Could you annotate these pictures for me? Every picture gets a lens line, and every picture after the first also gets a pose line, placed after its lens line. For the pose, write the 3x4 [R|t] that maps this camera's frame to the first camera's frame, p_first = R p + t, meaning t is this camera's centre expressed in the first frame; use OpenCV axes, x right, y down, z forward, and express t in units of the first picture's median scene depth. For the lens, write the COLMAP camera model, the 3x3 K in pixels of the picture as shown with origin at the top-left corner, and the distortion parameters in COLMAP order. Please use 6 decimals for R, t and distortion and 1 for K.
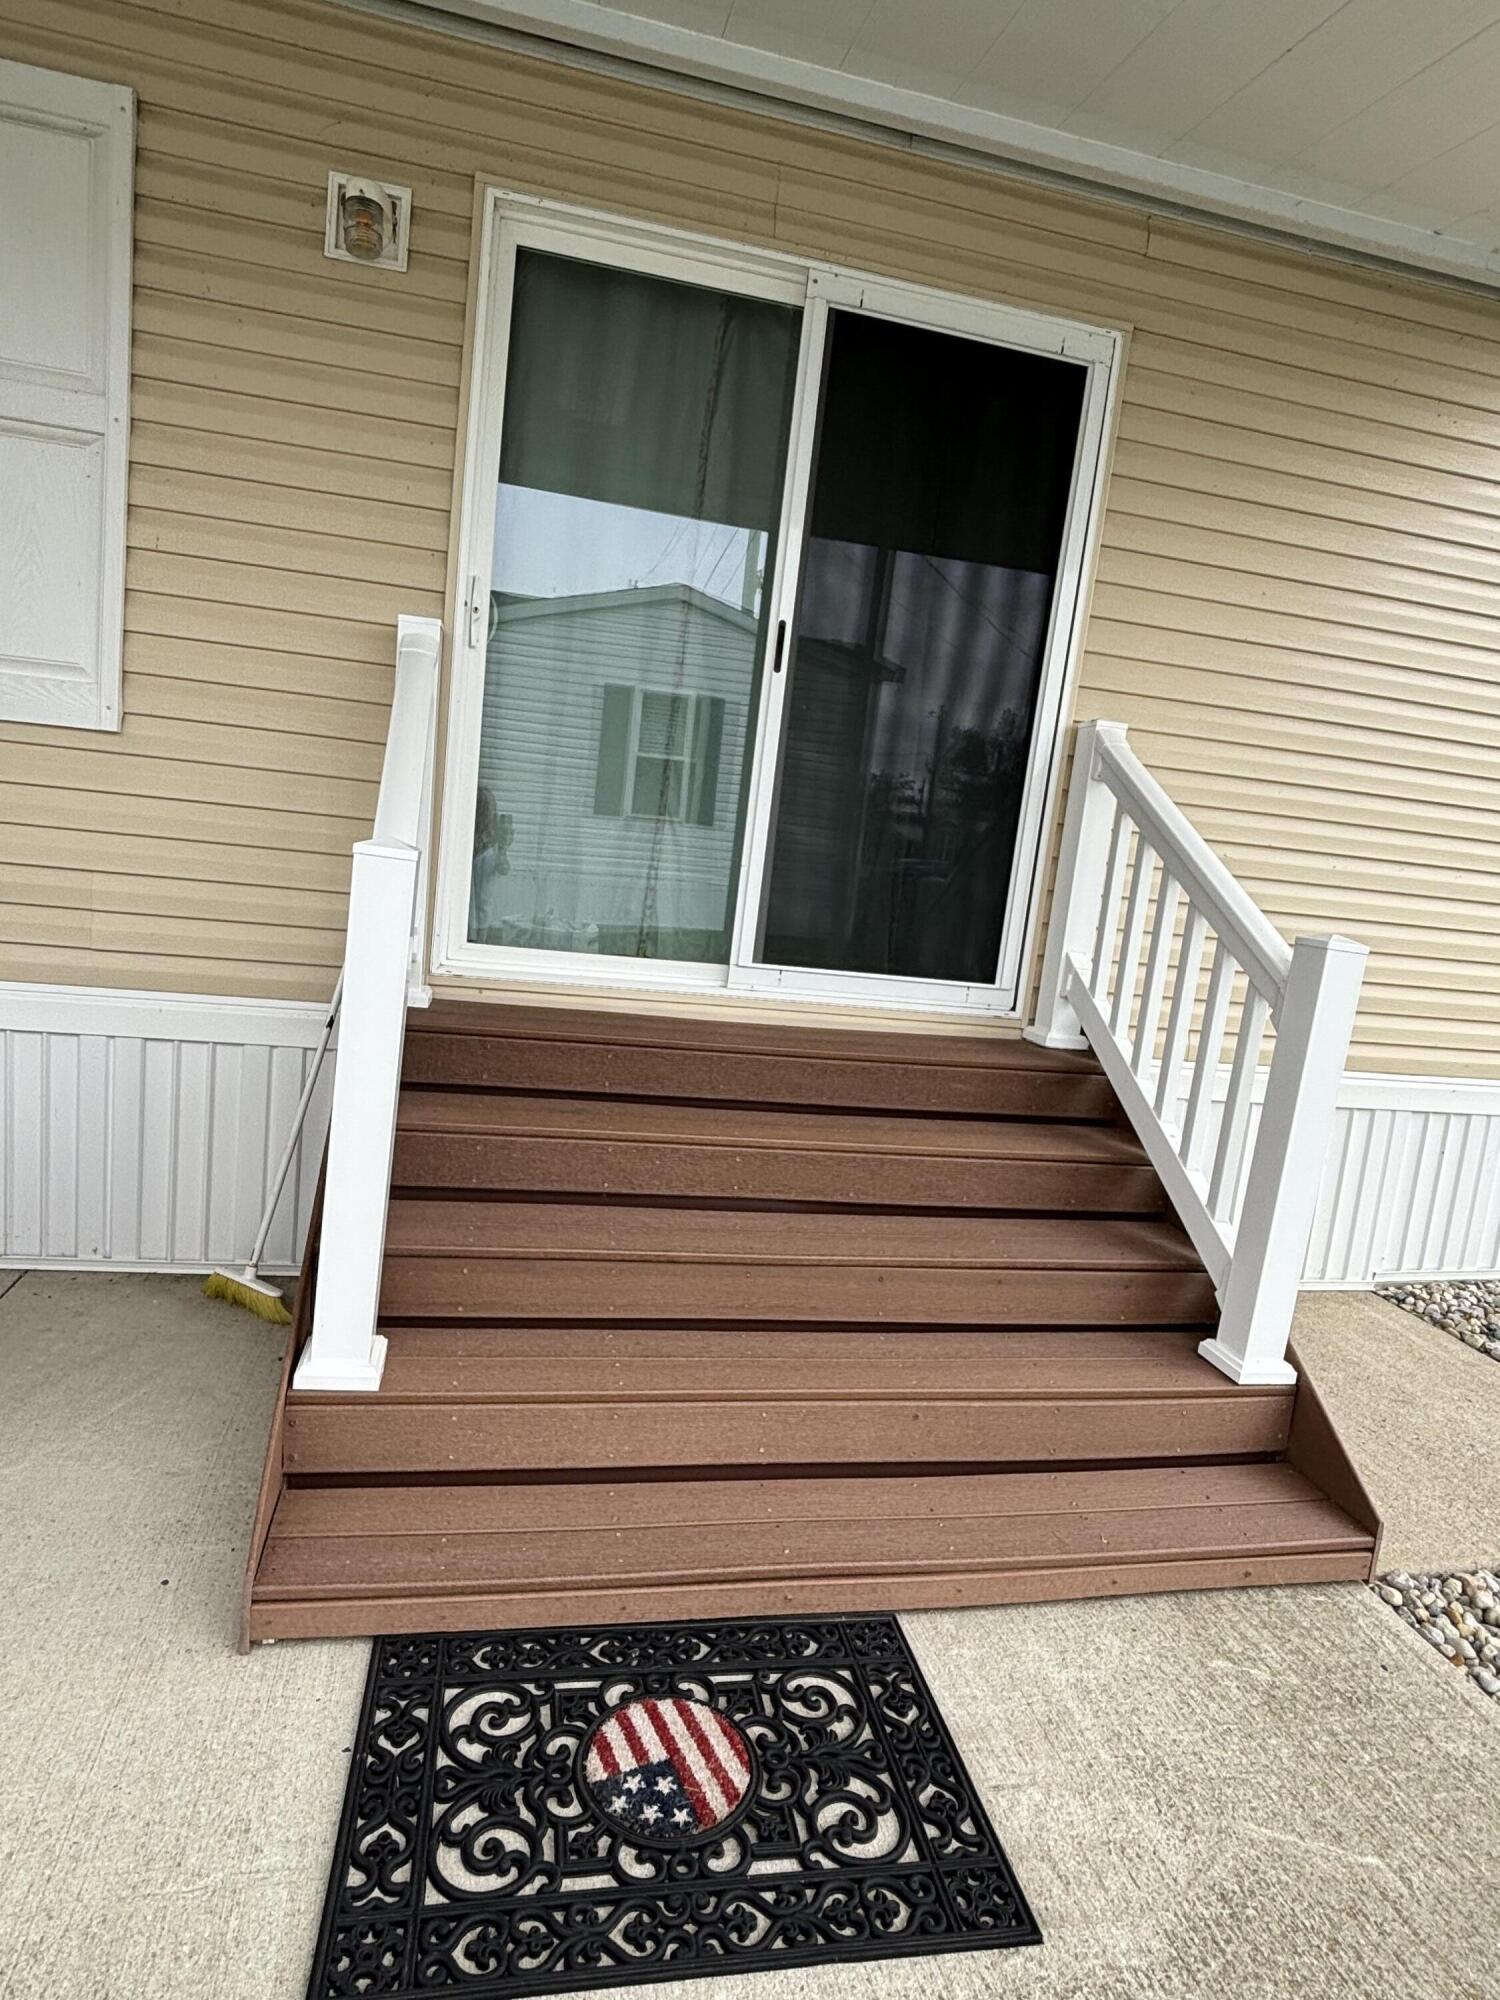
lens RADIAL K [[1101.1, 0, 734.4], [0, 1101.1, 999.1], [0, 0, 1]] dist [0.001683, 0.000582]
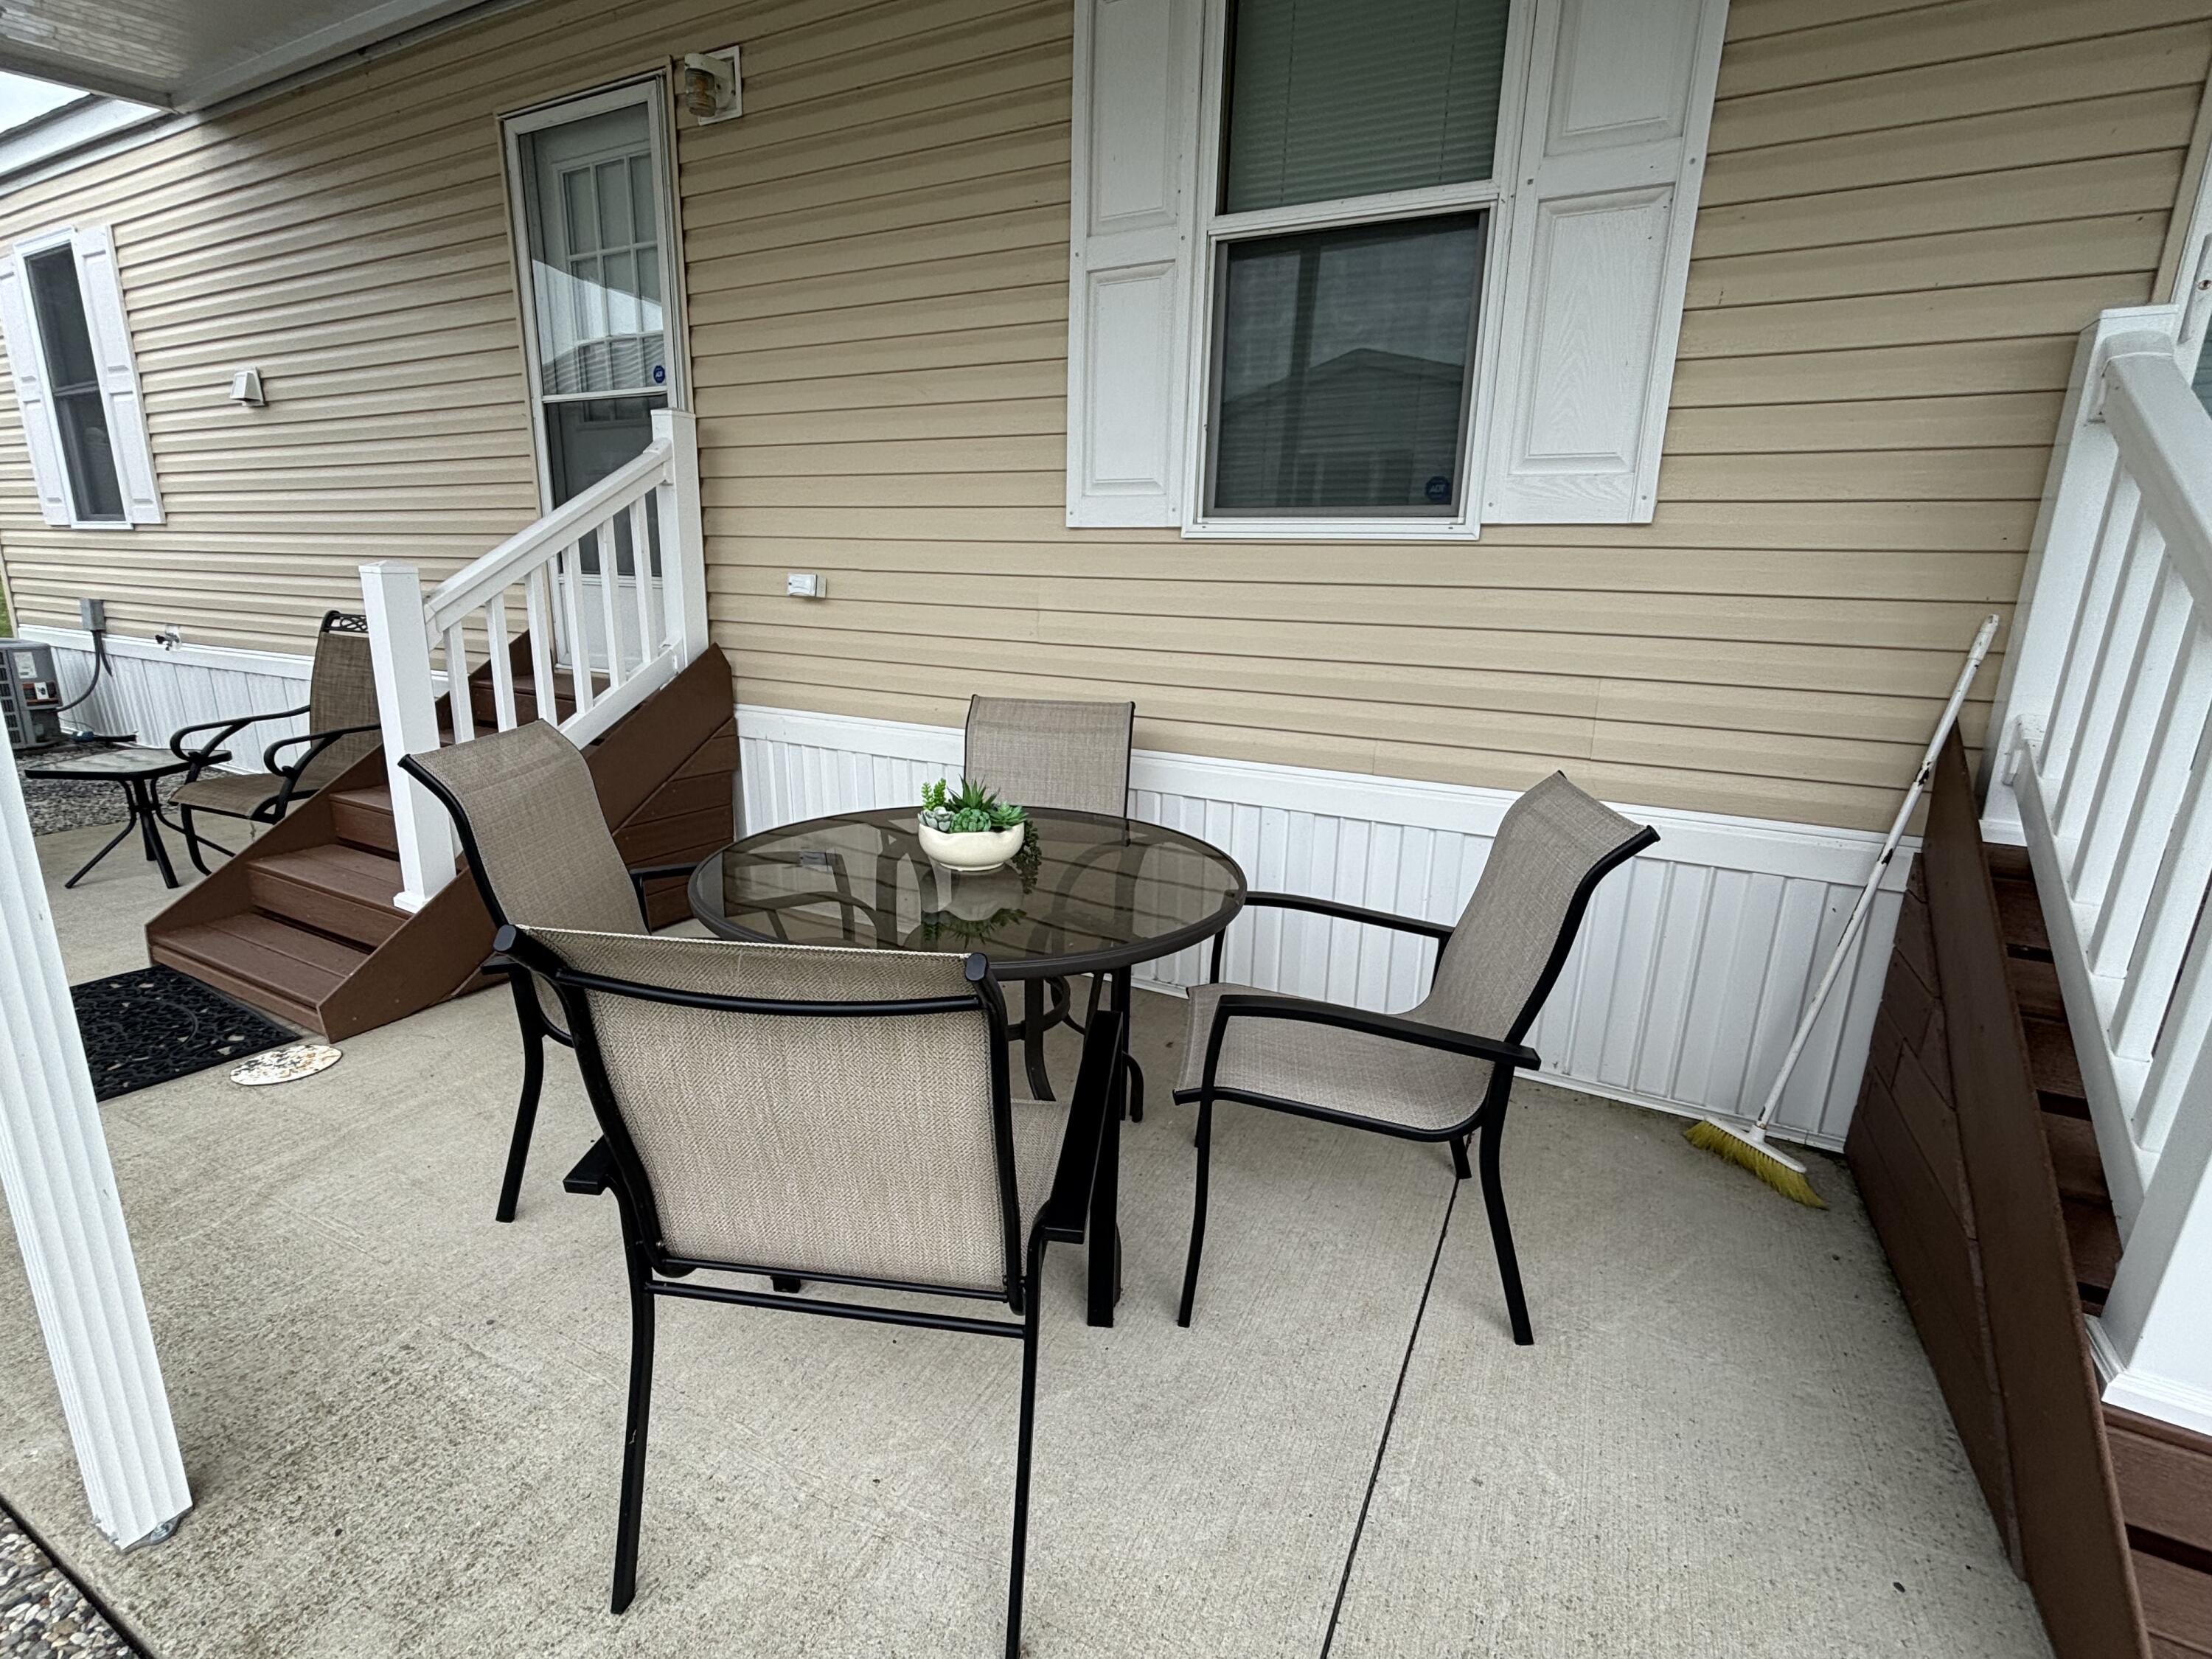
lens RADIAL K [[1006.7, 0, 1124.6], [0, 1006.7, 840.8], [0, 0, 1]] dist [-0.004357, 0.000503]
pose [[0.779609, 0.075135, -0.621743, -0.363984], [-0.036489, 0.996540, 0.074675, -0.026605], [0.625203, -0.035531, 0.779653, 0.069780]]
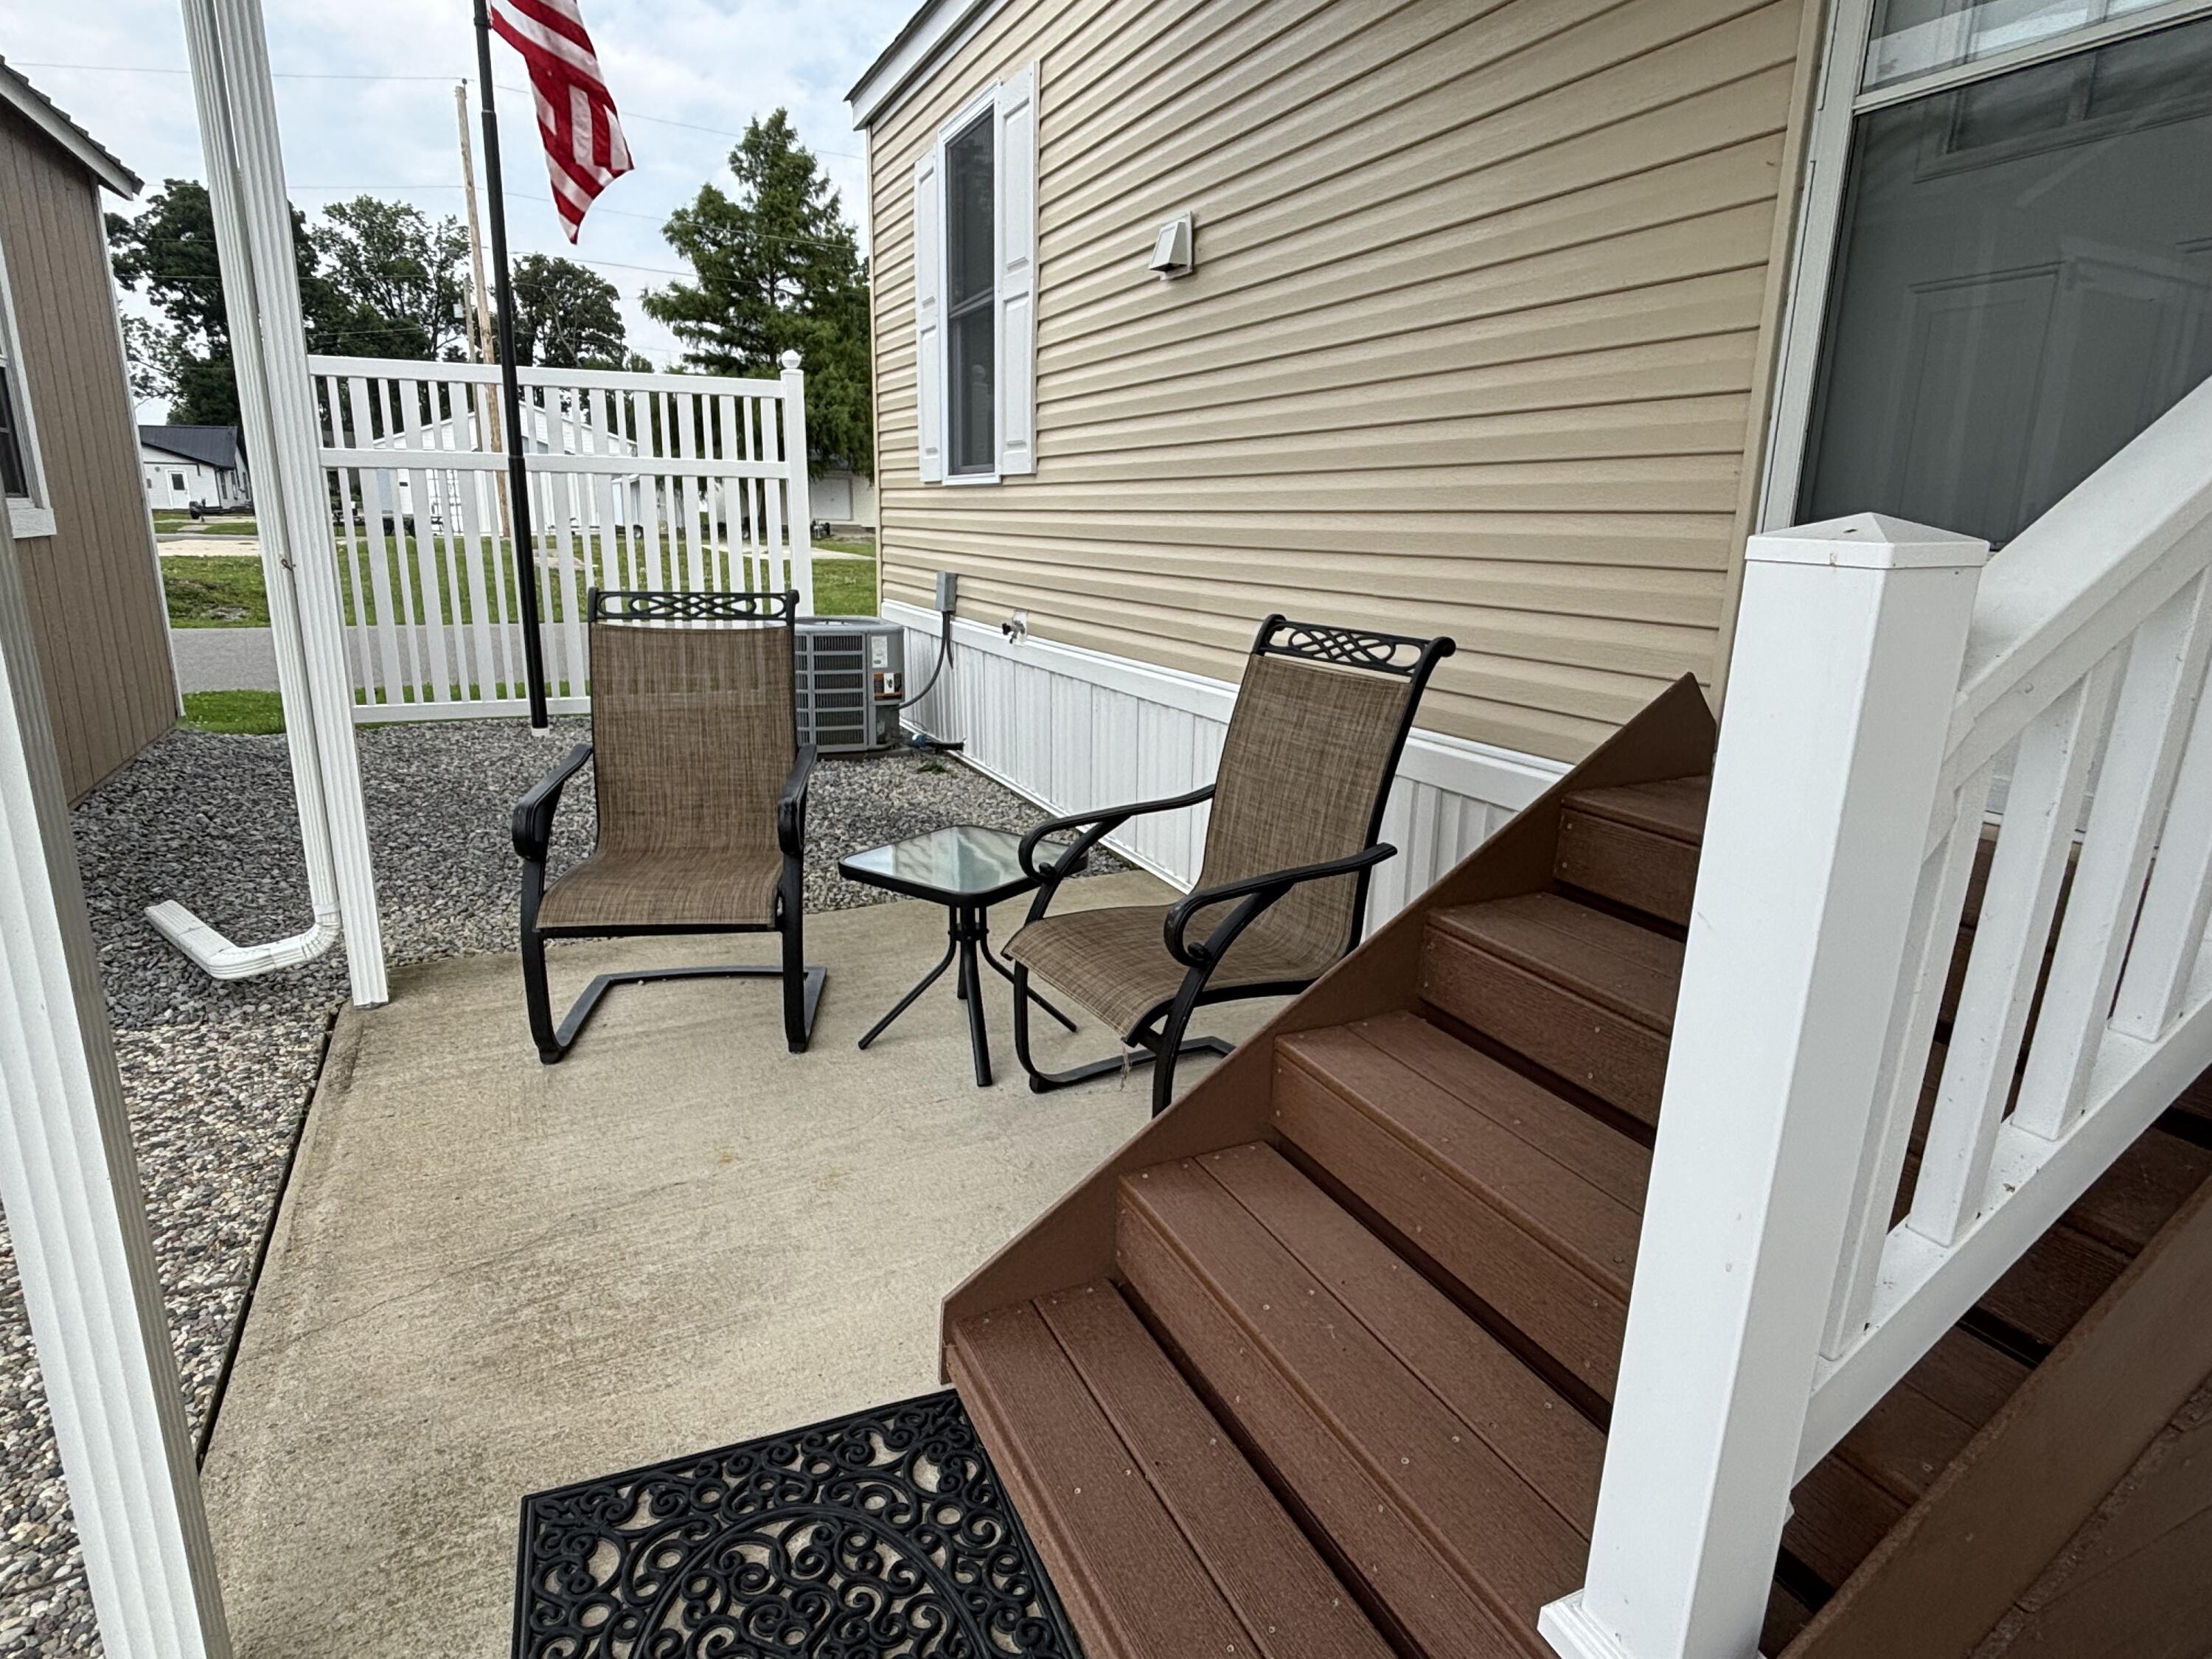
lens RADIAL K [[1217.8, 0, 1123.6], [0, 1217.8, 827.6], [0, 0, 1]] dist [0.001683, 0.000582]
pose [[0.251468, 0.137595, -0.958035, -1.342534], [-0.126719, 0.986003, 0.108351, -0.137405], [0.959534, 0.094155, 0.265384, 0.156426]]
